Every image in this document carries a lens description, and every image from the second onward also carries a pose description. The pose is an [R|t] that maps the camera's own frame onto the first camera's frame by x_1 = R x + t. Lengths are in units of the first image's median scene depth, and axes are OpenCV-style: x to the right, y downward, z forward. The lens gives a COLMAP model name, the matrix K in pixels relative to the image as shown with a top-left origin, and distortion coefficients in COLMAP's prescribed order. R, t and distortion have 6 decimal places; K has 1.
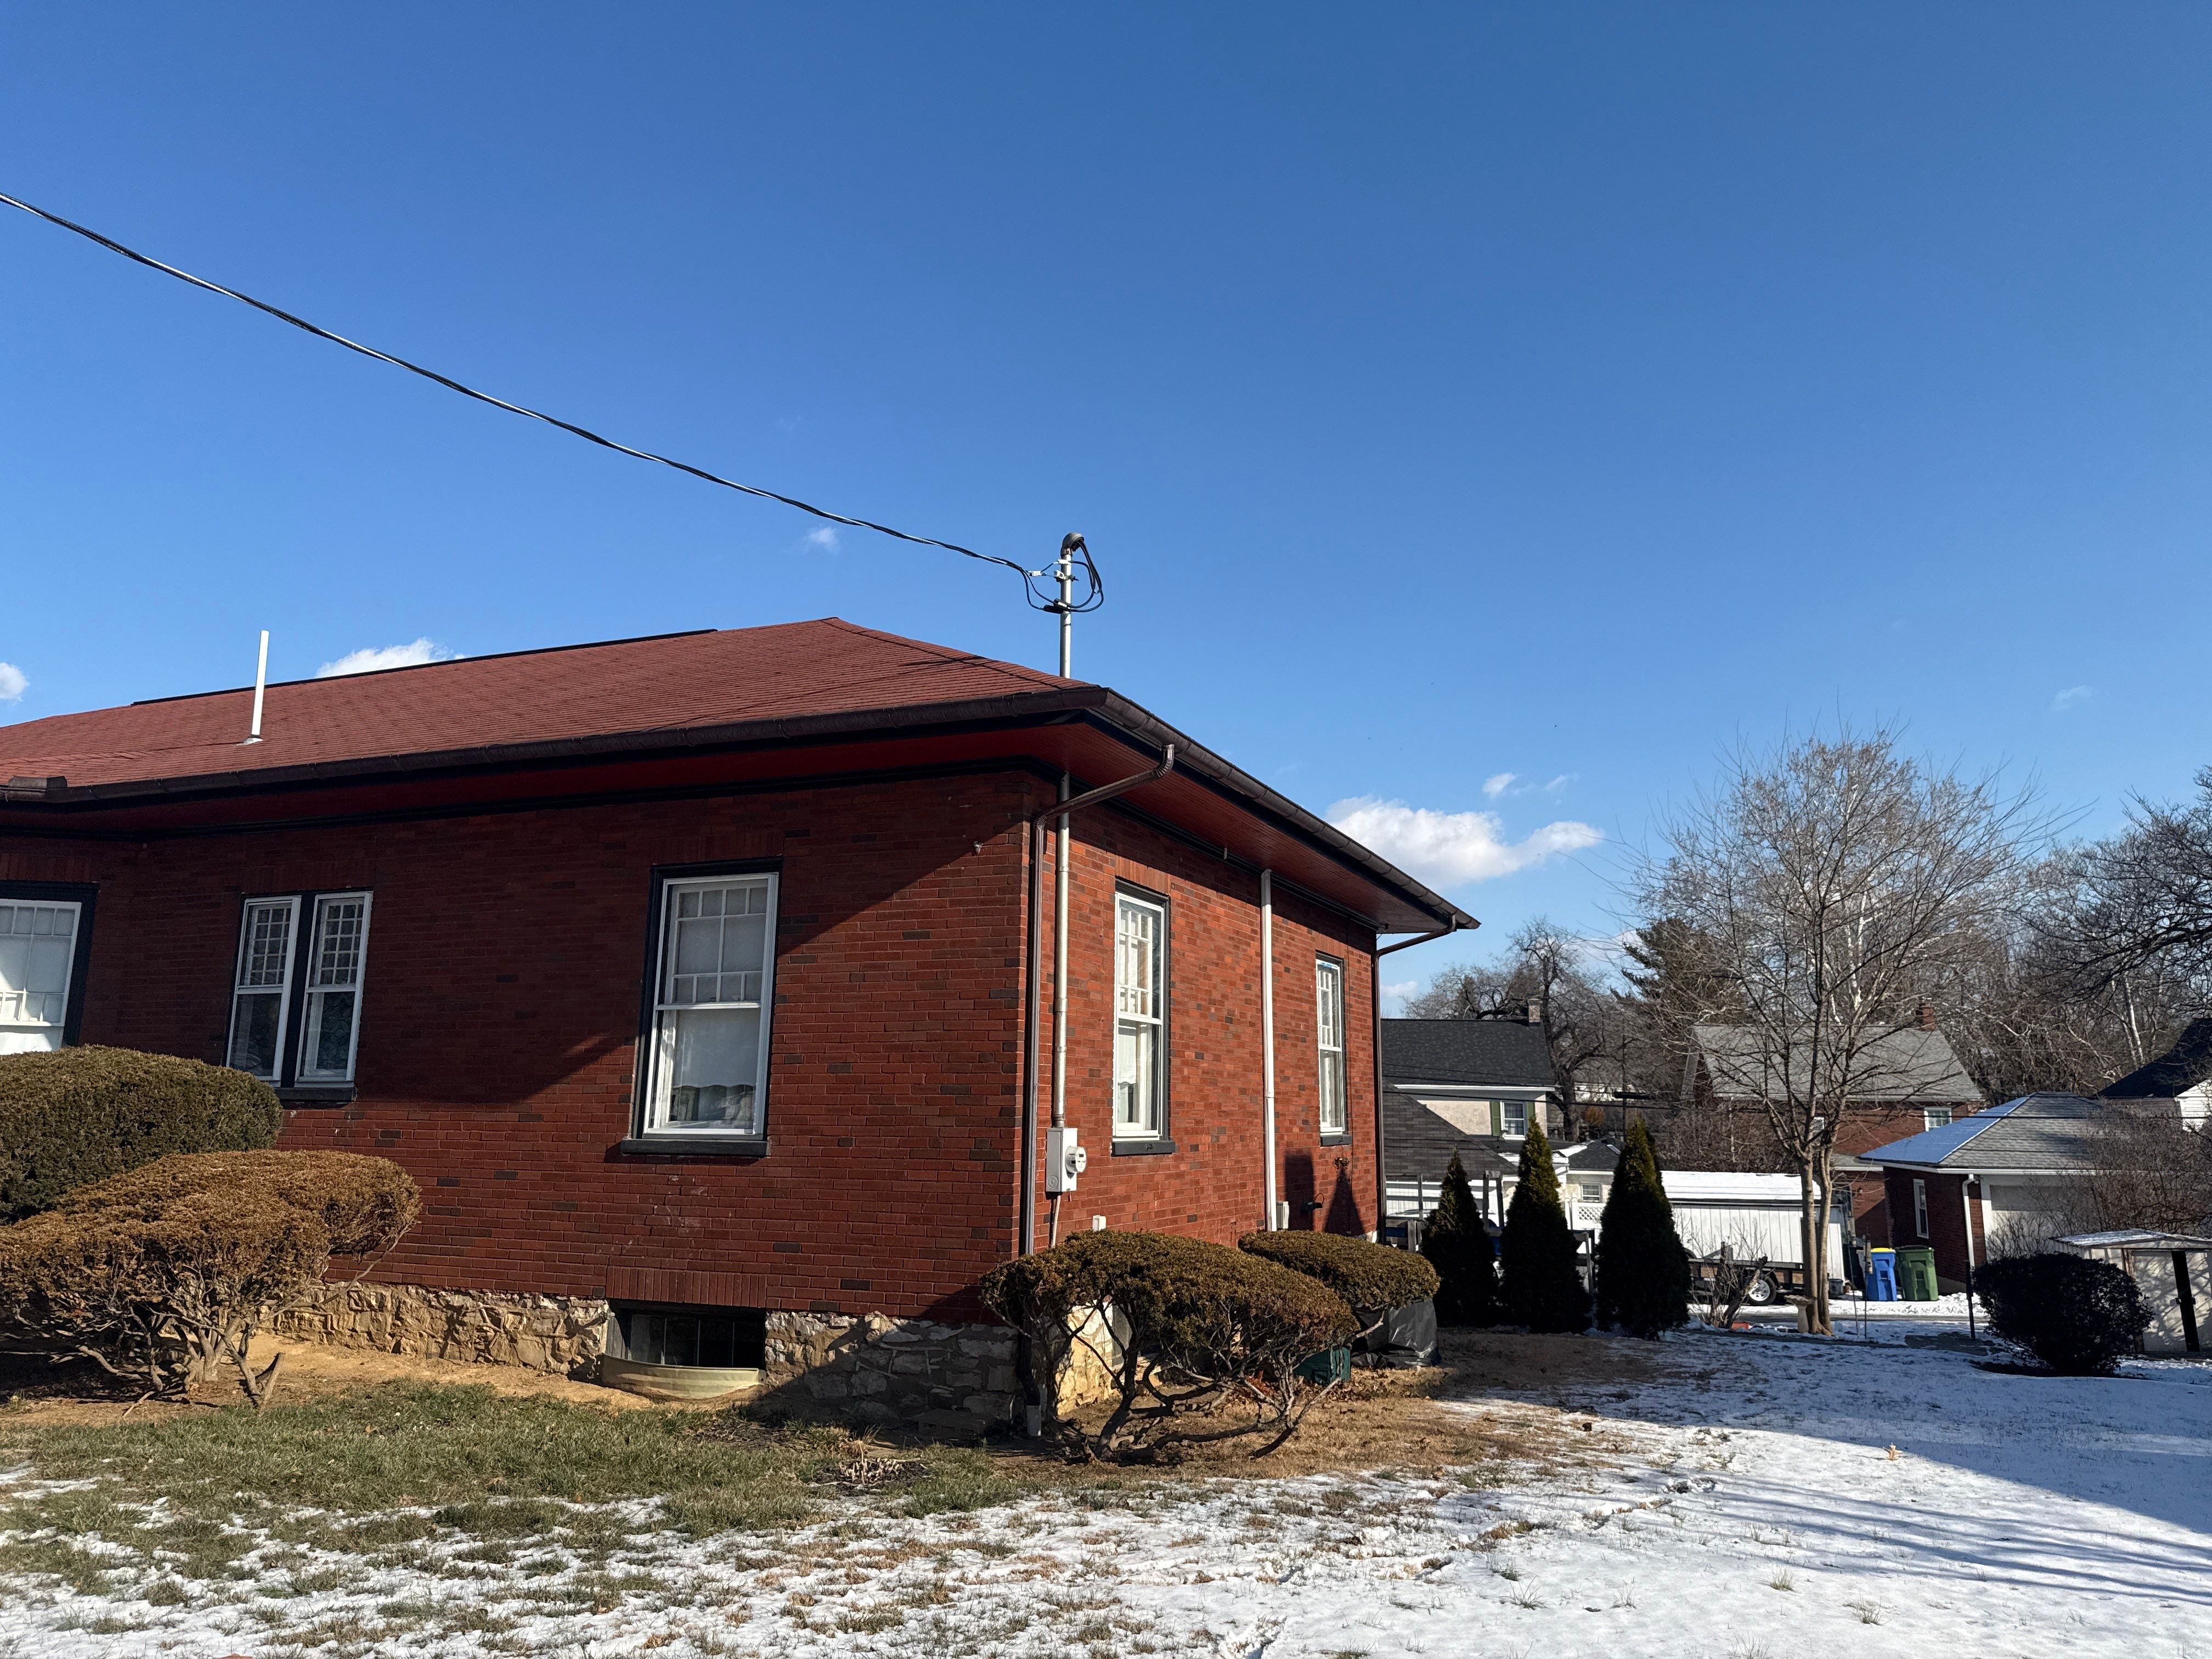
lens RADIAL K [[1423.5, 0, 1106.0], [0, 1423.5, 829.5], [0, 0, 1]] dist [0.002816, -0.000077]
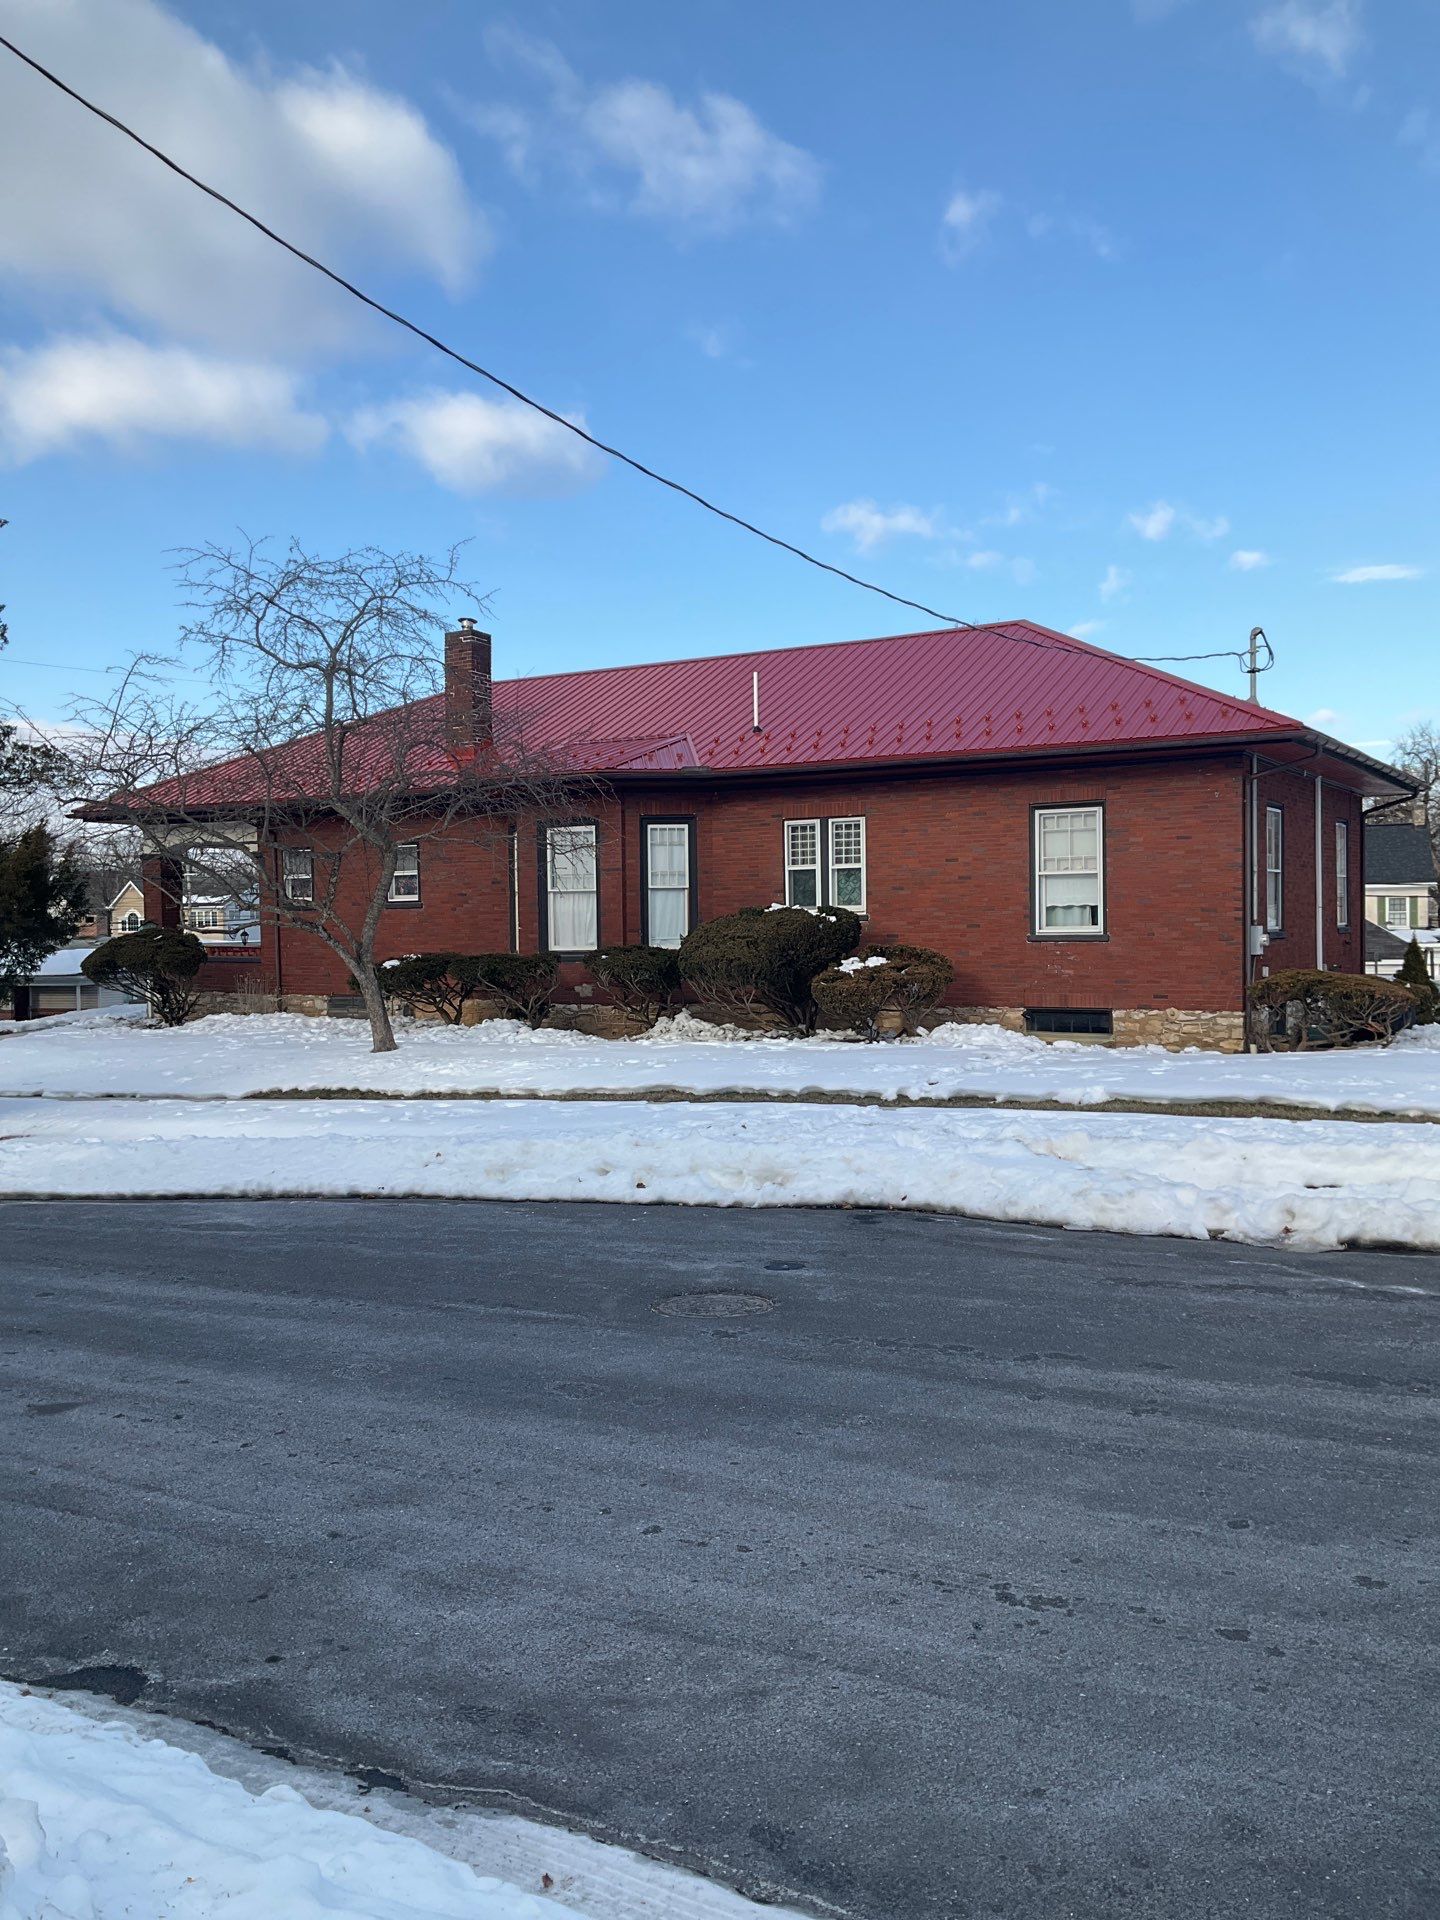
lens RADIAL K [[1345.7, 0, 720.0], [0, 1345.7, 960.0], [0, 0, 1]] dist [0.002574, 0.000729]
pose [[0.983931, -0.017343, -0.177706, -0.442337], [0.057022, 0.973674, 0.220699, -0.220168], [0.169200, -0.227286, 0.959016, -1.032363]]
